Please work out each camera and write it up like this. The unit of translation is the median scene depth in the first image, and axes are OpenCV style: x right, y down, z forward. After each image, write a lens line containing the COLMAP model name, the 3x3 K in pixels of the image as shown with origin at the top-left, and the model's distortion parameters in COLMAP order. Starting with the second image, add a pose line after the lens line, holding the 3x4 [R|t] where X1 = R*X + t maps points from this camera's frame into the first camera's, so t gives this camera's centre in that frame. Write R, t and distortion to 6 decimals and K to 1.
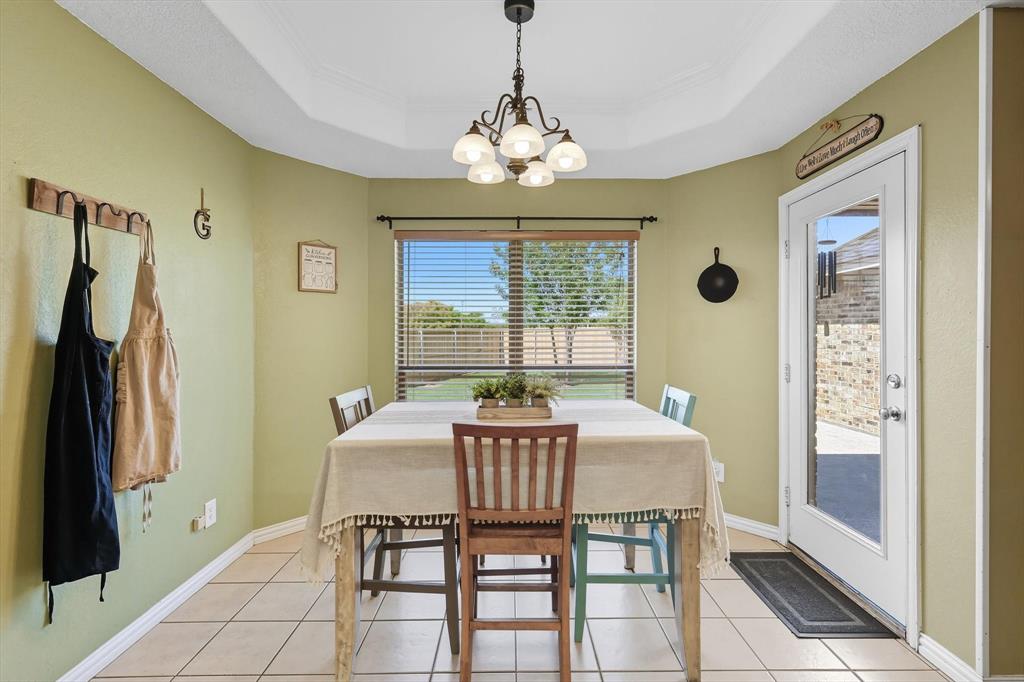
lens RADIAL K [[455.6, 0, 516.4], [0, 455.6, 334.8], [0, 0, 1]] dist [0.002688, 0.000725]
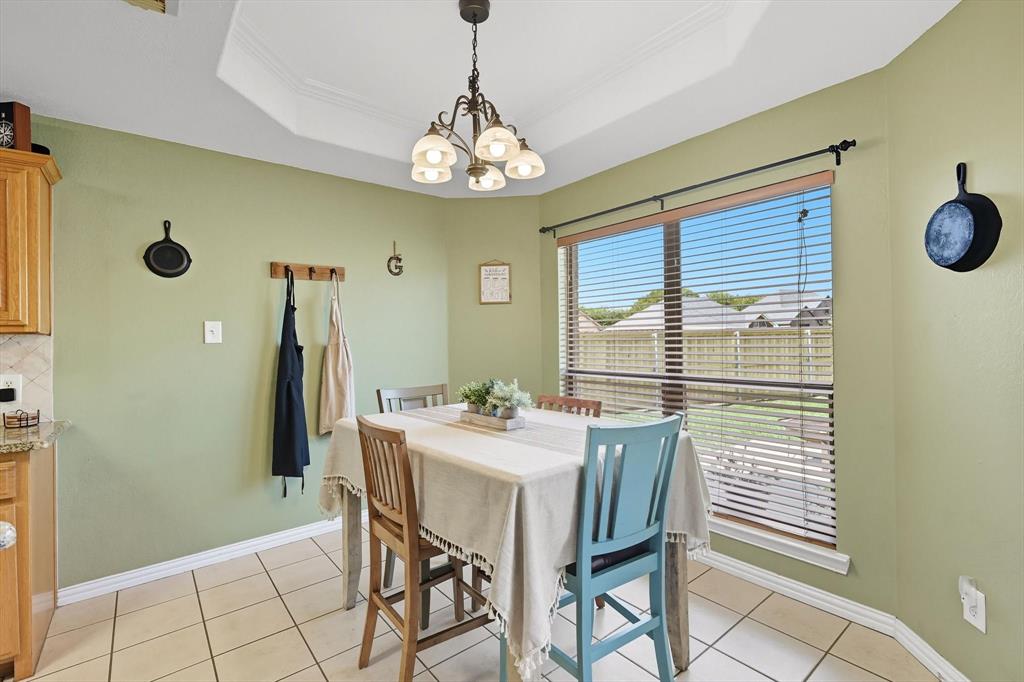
lens RADIAL K [[455.6, 0, 496.6], [0, 455.6, 337.4], [0, 0, 1]] dist [0.002688, 0.000725]
pose [[0.615723, -0.008986, -0.787912, 0.814058], [0.012658, 0.999919, -0.001512, -0.006620], [0.787861, -0.009042, 0.615786, 0.435505]]
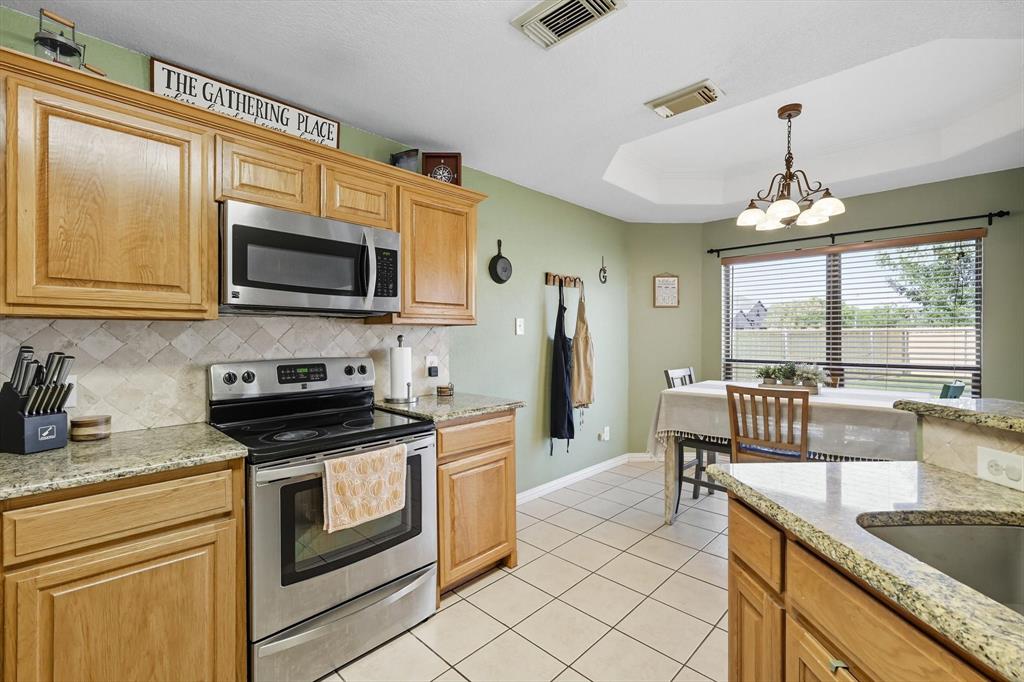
lens RADIAL K [[438.9, 0, 512.0], [0, 438.9, 336.8], [0, 0, 1]] dist [0.004269, -0.000292]
pose [[0.705103, 0.001013, -0.709104, 0.384061], [0.000492, 0.999998, 0.001917, 0.001955], [0.709105, -0.001701, 0.705101, -0.632012]]
